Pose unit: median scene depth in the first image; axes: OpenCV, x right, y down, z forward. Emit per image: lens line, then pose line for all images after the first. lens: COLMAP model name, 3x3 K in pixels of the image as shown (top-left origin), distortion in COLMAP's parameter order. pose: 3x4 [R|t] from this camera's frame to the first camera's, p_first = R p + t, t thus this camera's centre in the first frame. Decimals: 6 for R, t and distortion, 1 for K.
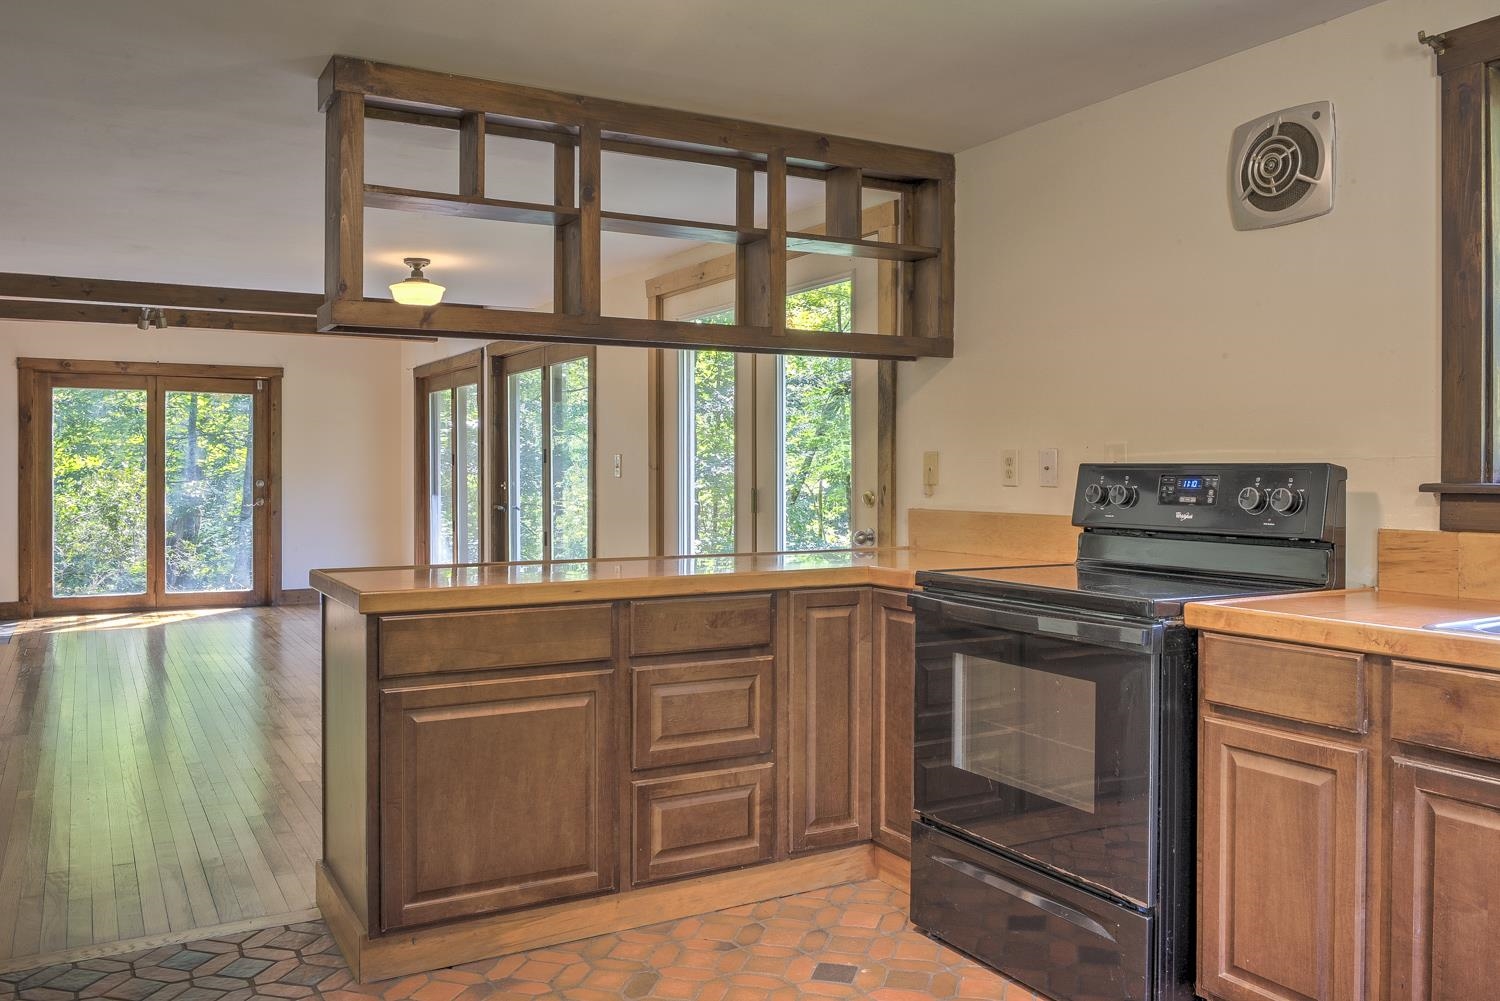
lens RADIAL K [[1172.0, 0, 750.5], [0, 1172.0, 483.8], [0, 0, 1]] dist [-0.010482, -0.005749]
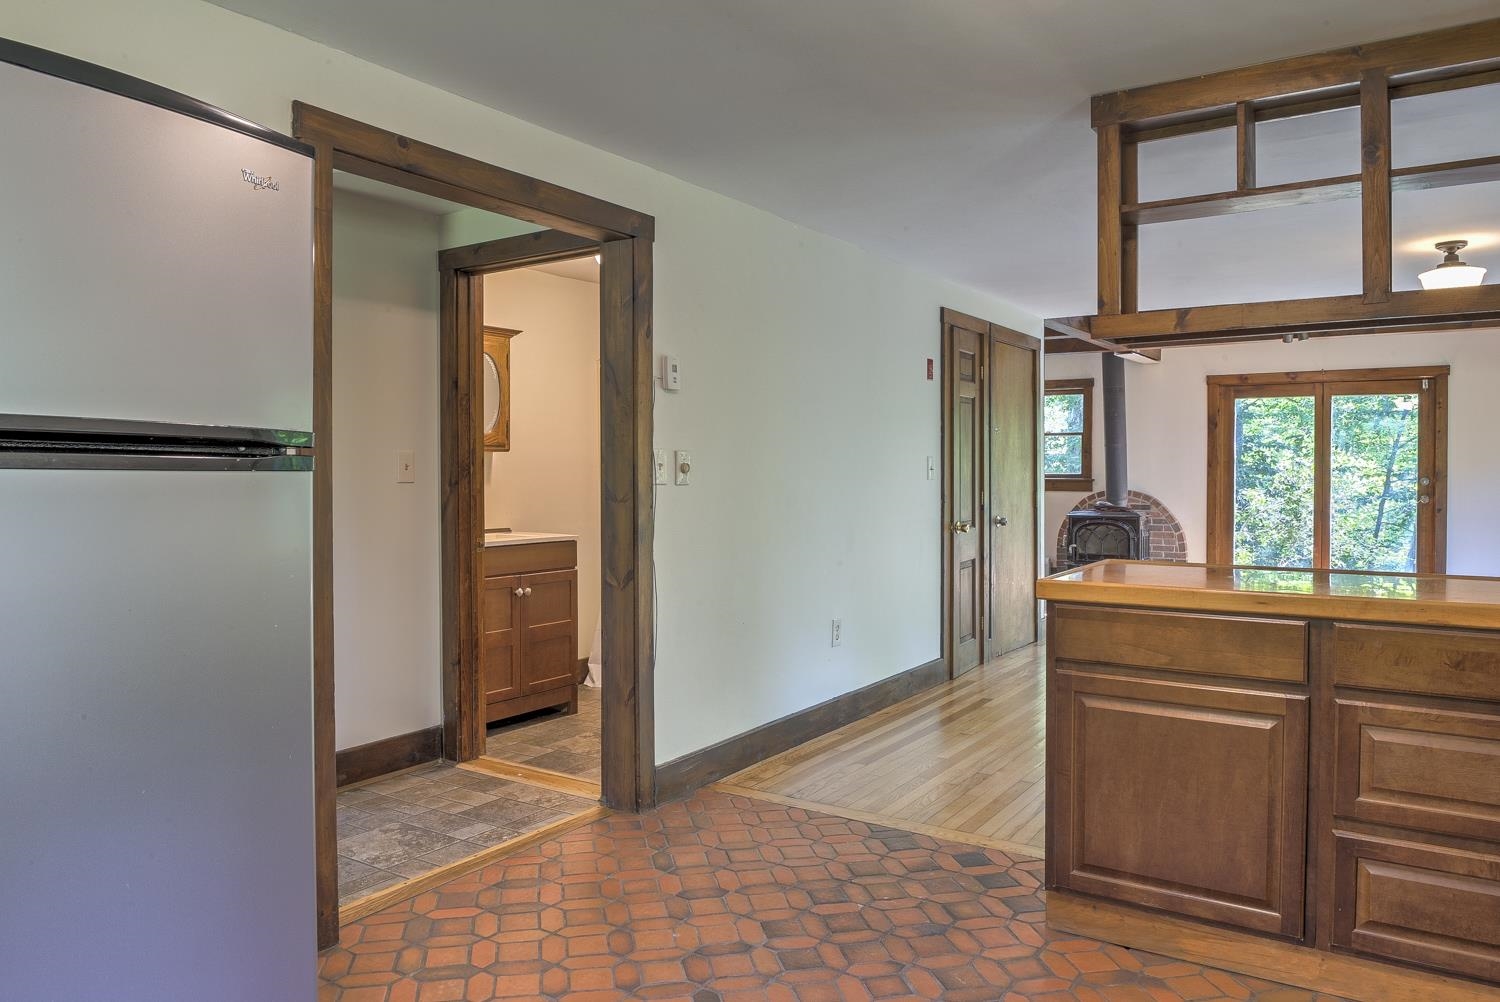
lens RADIAL K [[1034.2, 0, 749.2], [0, 1034.2, 490.8], [0, 0, 1]] dist [-0.030844, -0.000840]
pose [[0.453345, 0.019770, -0.891116, 0.345136], [-0.009319, 0.999804, 0.017441, -0.005705], [0.891287, 0.000397, 0.453440, 0.249244]]
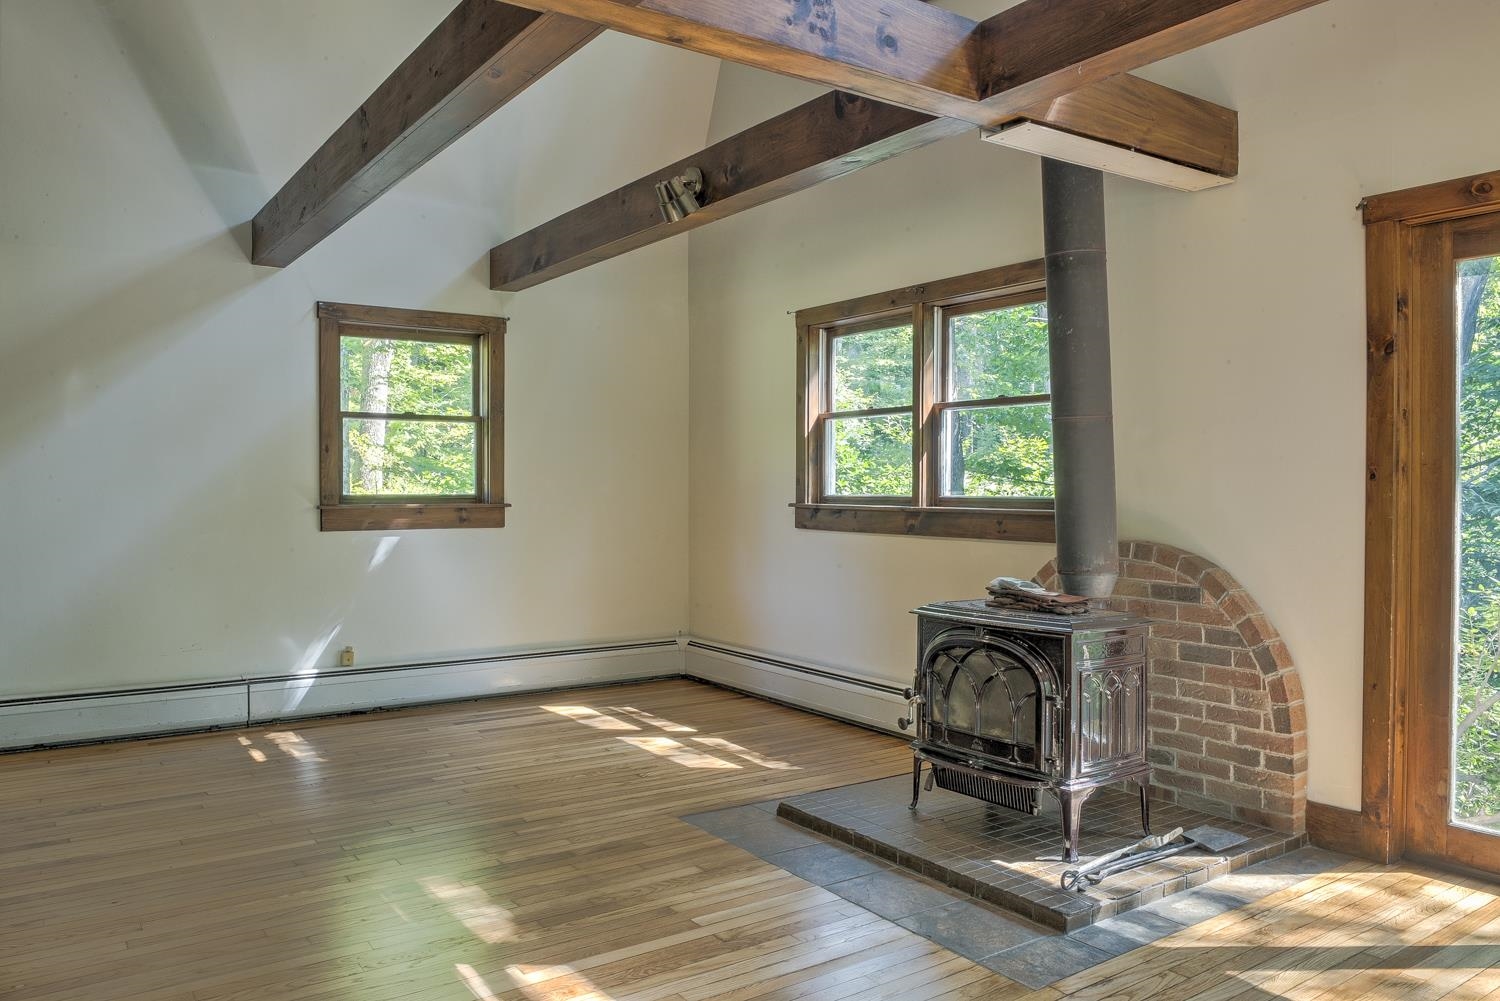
lens RADIAL K [[1108.4, 0, 750.9], [0, 1108.4, 487.2], [0, 0, 1]] dist [-0.004518, -0.006448]
pose [[0.095719, 0.008679, -0.995371, -0.814135], [-0.009673, 0.999923, 0.007788, -0.032738], [0.995361, 0.008883, 0.095795, 2.256364]]
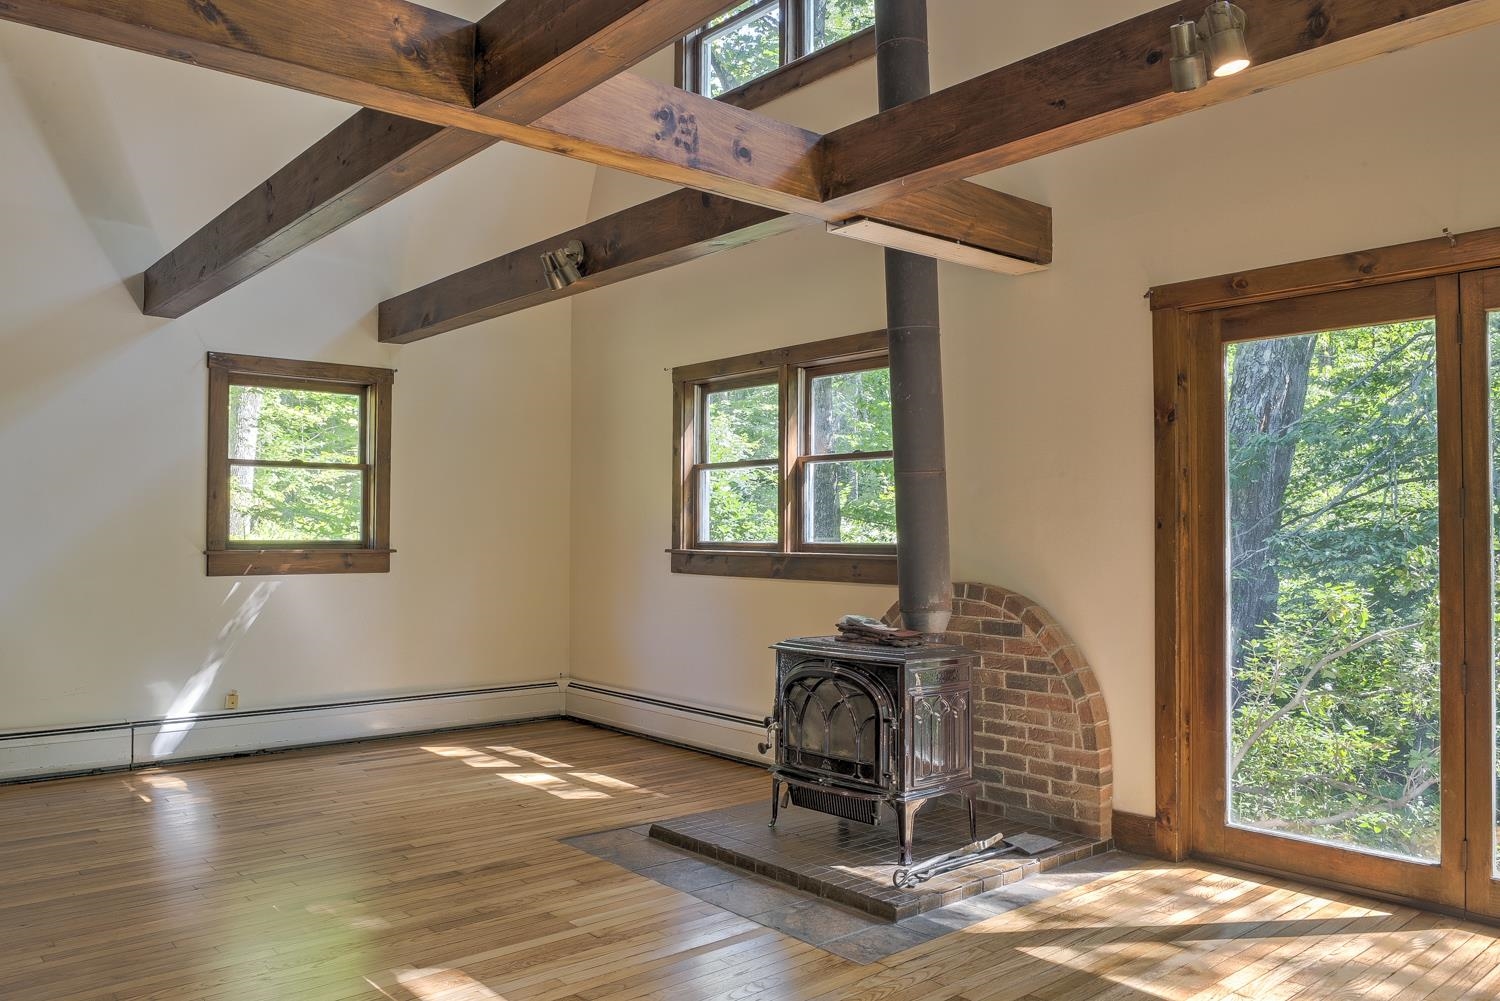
lens RADIAL K [[1141.7, 0, 711.5], [0, 1141.7, 483.2], [0, 0, 1]] dist [-0.015853, -0.004503]
pose [[0.161323, -0.034050, -0.986314, -0.628712], [-0.011460, 0.999273, -0.036372, -0.036220], [0.986835, 0.017171, 0.160815, 2.251558]]
